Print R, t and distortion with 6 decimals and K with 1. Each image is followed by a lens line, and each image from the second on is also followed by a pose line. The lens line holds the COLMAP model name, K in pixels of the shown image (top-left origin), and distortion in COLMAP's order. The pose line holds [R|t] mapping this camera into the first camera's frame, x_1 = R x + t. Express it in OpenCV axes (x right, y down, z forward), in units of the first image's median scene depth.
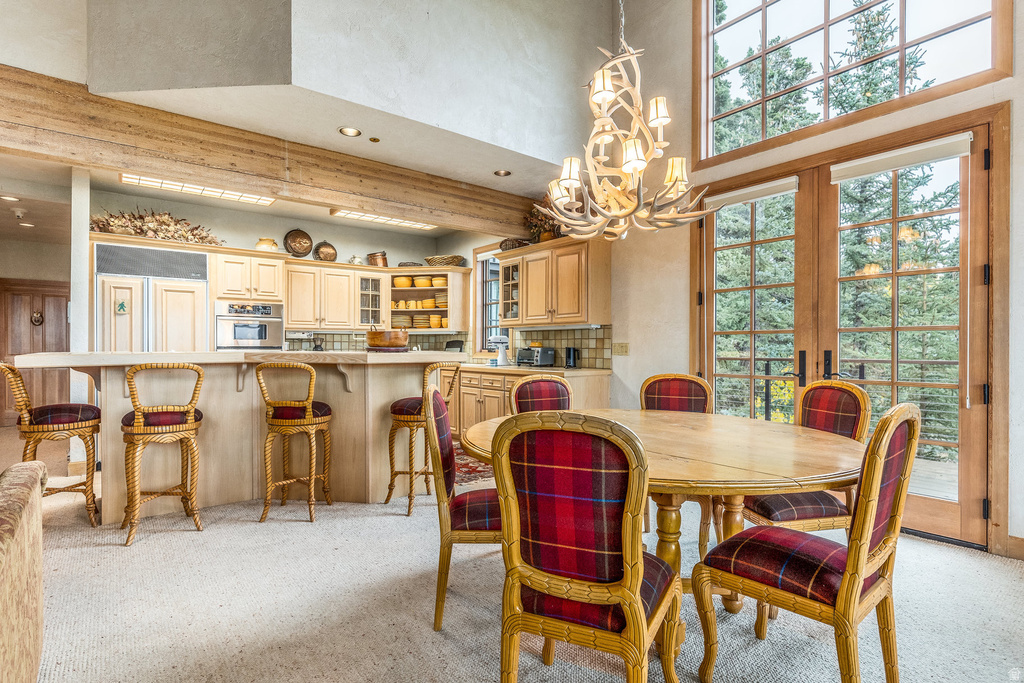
lens RADIAL K [[507.4, 0, 513.3], [0, 507.4, 351.3], [0, 0, 1]] dist [-0.004283, -0.000670]
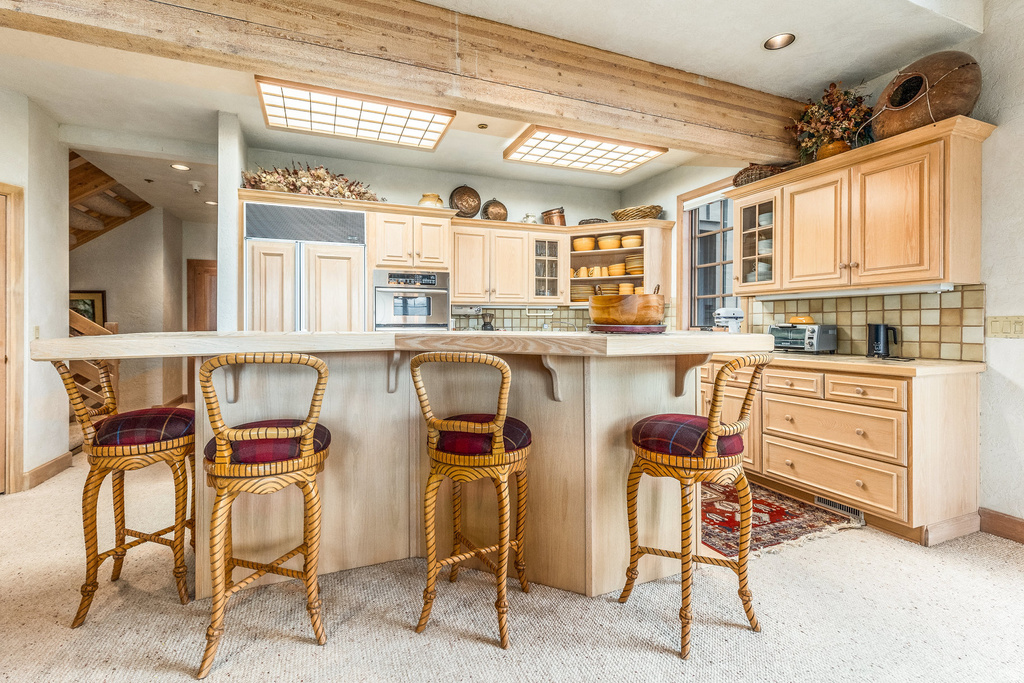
lens RADIAL K [[466.2, 0, 512.8], [0, 466.2, 326.2], [0, 0, 1]] dist [0.001947, 0.000063]
pose [[0.960472, -0.001120, -0.278375, -0.167532], [-0.000096, 0.999991, -0.004357, -0.002822], [0.278377, 0.004211, 0.960463, 0.351452]]
